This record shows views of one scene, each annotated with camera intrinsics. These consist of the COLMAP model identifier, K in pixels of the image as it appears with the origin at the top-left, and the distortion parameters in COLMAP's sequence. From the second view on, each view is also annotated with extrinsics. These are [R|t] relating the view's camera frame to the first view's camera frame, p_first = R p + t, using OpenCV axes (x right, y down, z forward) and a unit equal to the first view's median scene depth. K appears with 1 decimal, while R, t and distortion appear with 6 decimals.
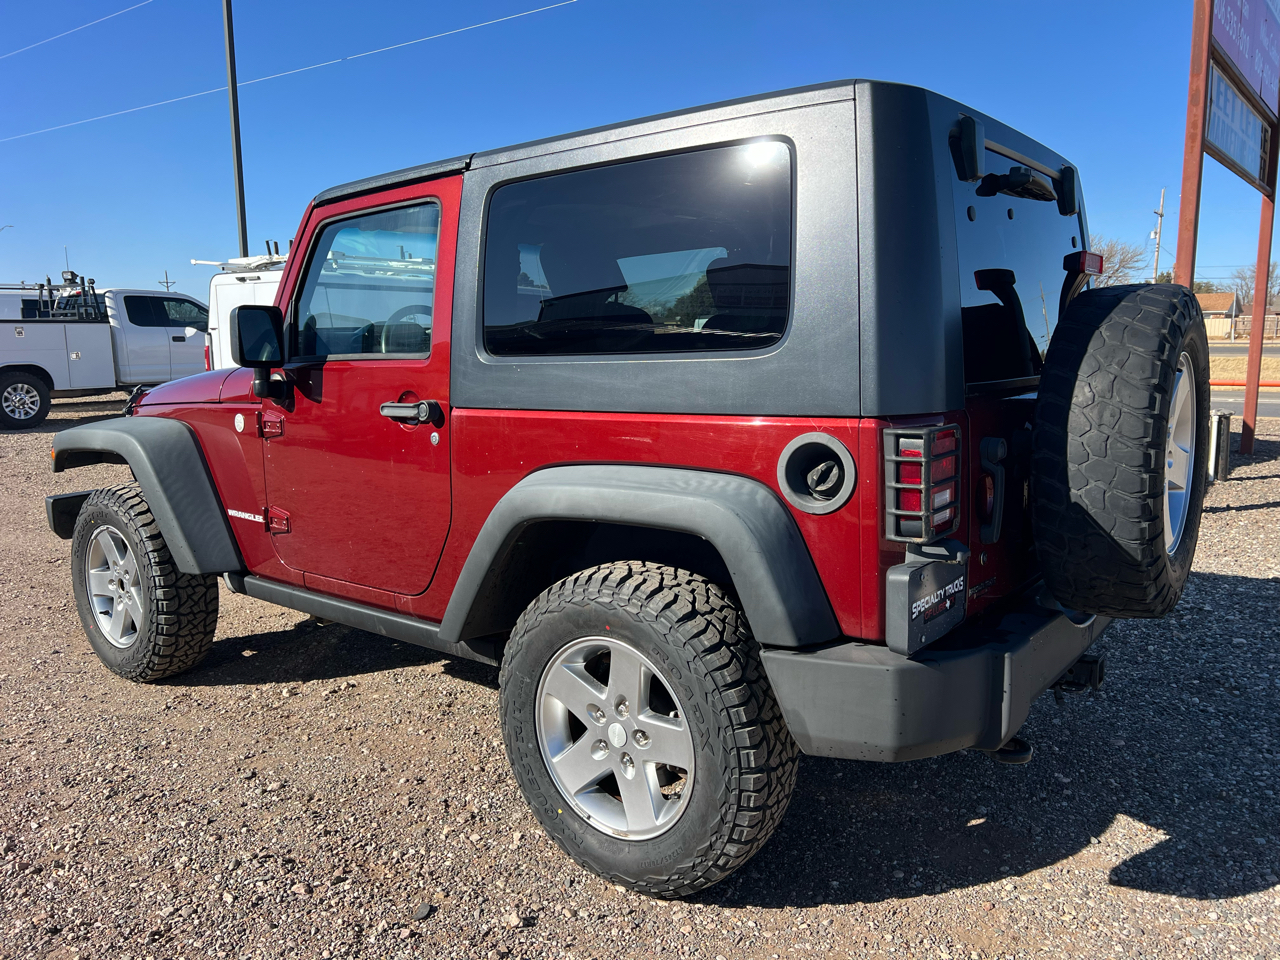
lens RADIAL K [[958.9, 0, 644.8], [0, 958.9, 462.2], [0, 0, 1]] dist [0.059674, -0.067950]
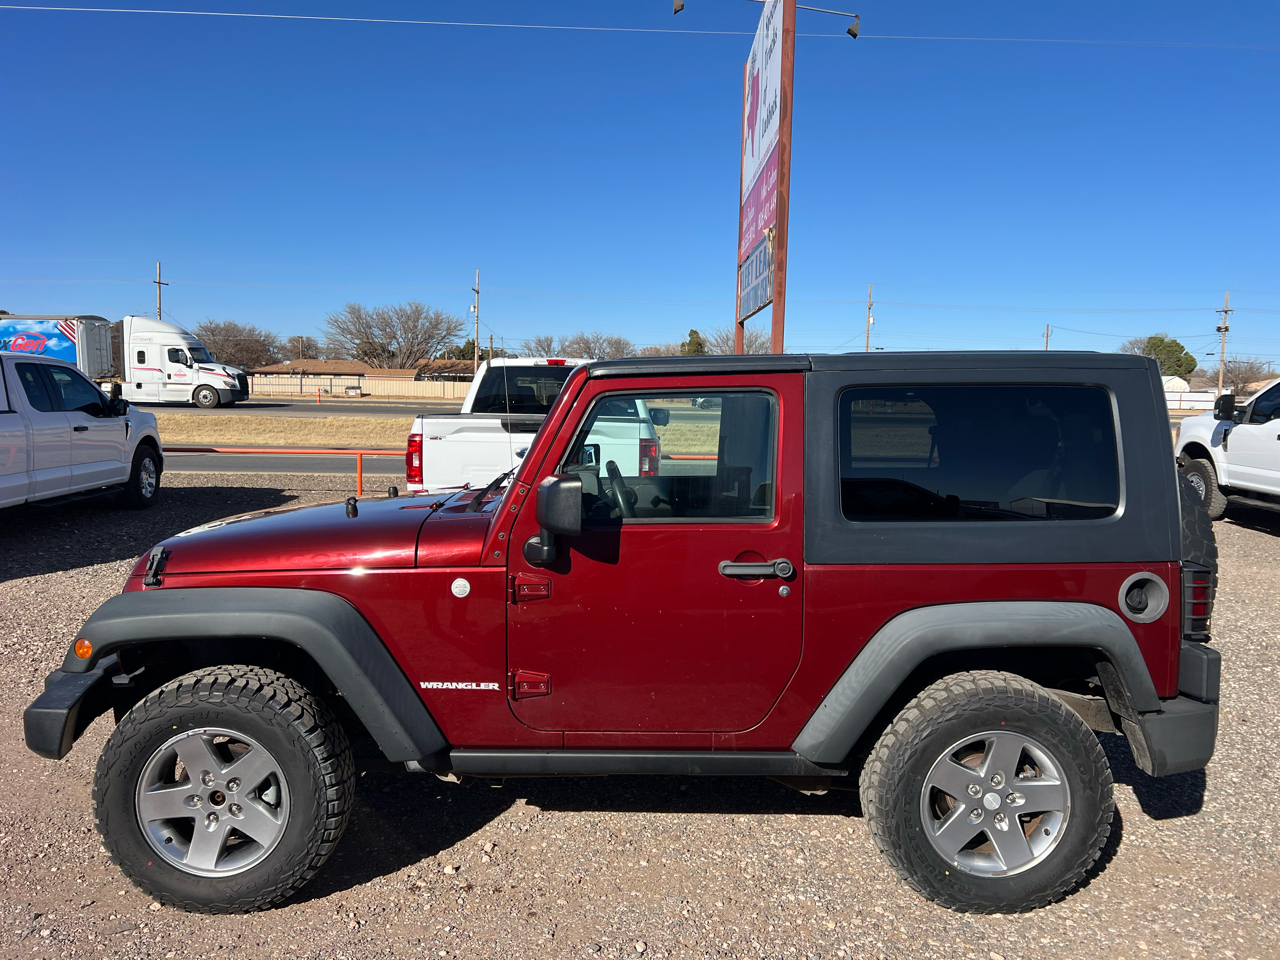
lens RADIAL K [[958.9, 0, 644.8], [0, 958.9, 462.2], [0, 0, 1]] dist [0.059674, -0.067950]
pose [[0.782888, -0.024009, 0.621700, -1.048263], [0.057778, 0.997743, -0.034227, -0.147290], [-0.619474, 0.062716, 0.782508, 0.169691]]
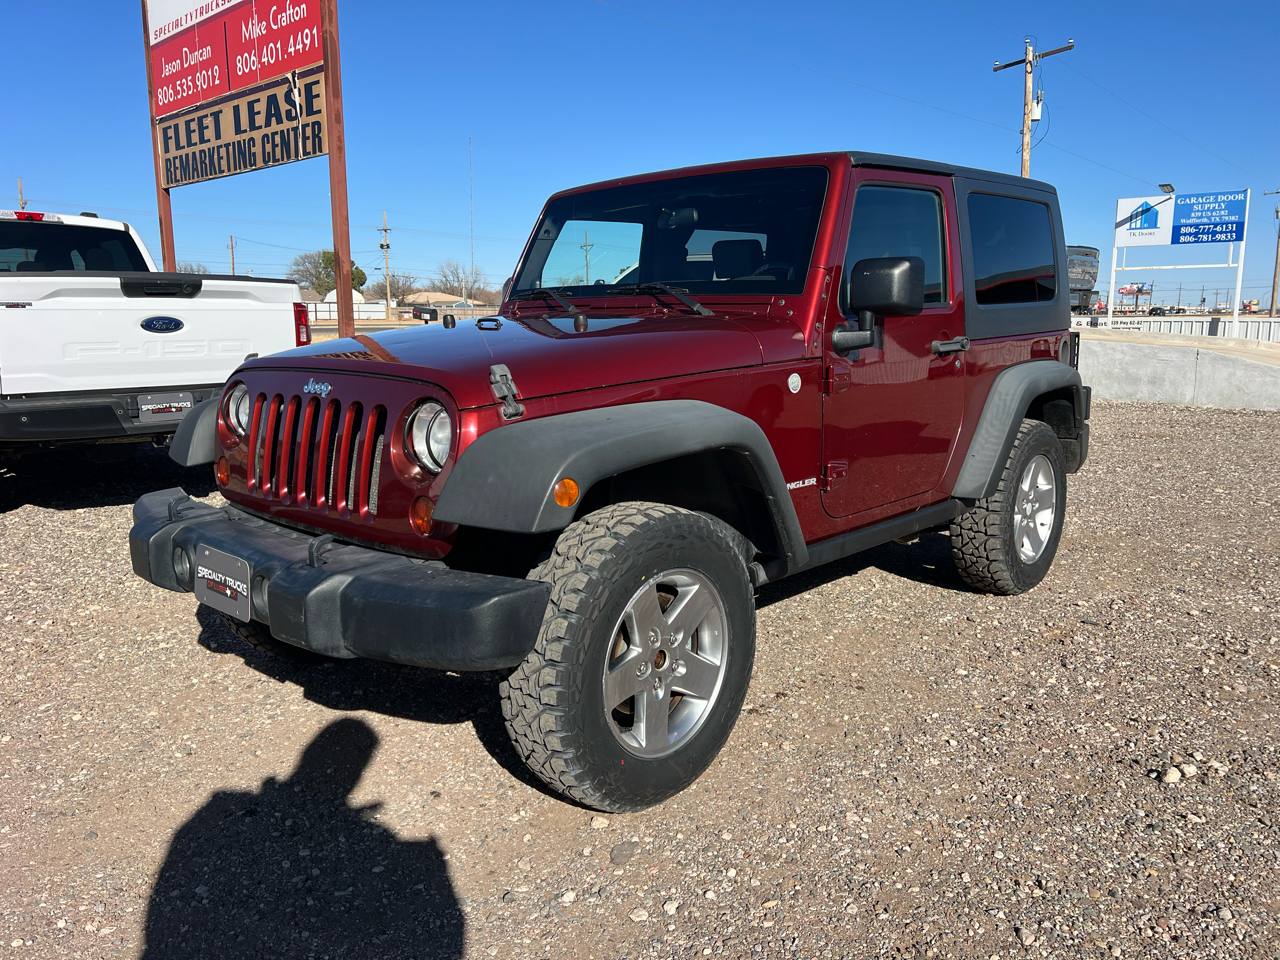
lens RADIAL K [[958.4, 0, 640.6], [0, 958.4, 451.6], [0, 0, 1]] dist [0.061342, -0.067874]
pose [[0.093662, -0.135337, 0.986363, -1.611176], [0.135493, 0.983233, 0.122042, -0.128753], [-0.986341, 0.122215, 0.110428, 1.276756]]
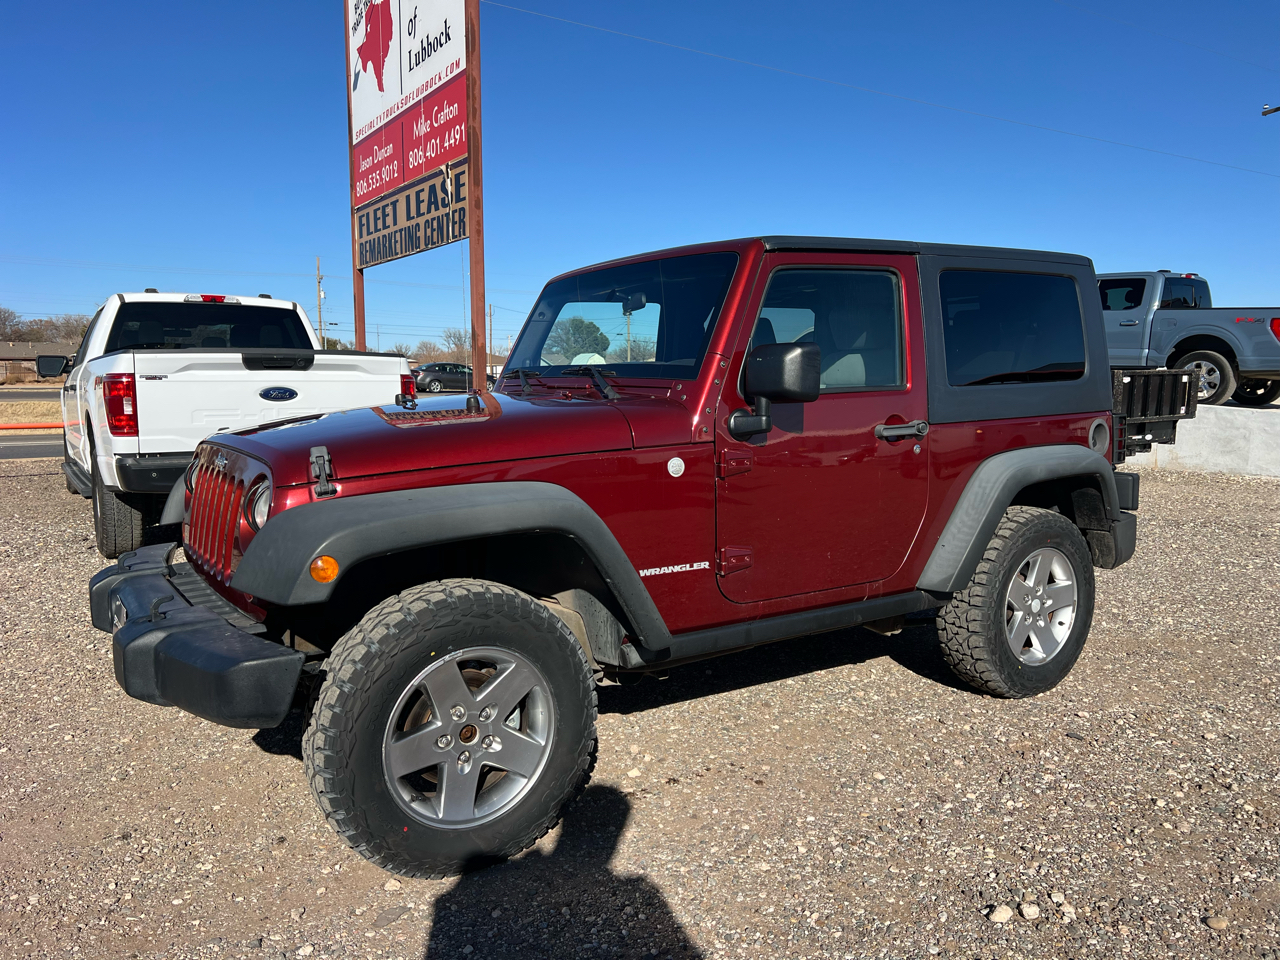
lens RADIAL K [[958.9, 0, 644.8], [0, 958.9, 462.2], [0, 0, 1]] dist [0.059674, -0.067950]
pose [[0.328656, -0.078722, 0.941163, -1.552811], [0.122614, 0.991643, 0.040128, -0.102559], [-0.936457, 0.102212, 0.335561, 0.880416]]
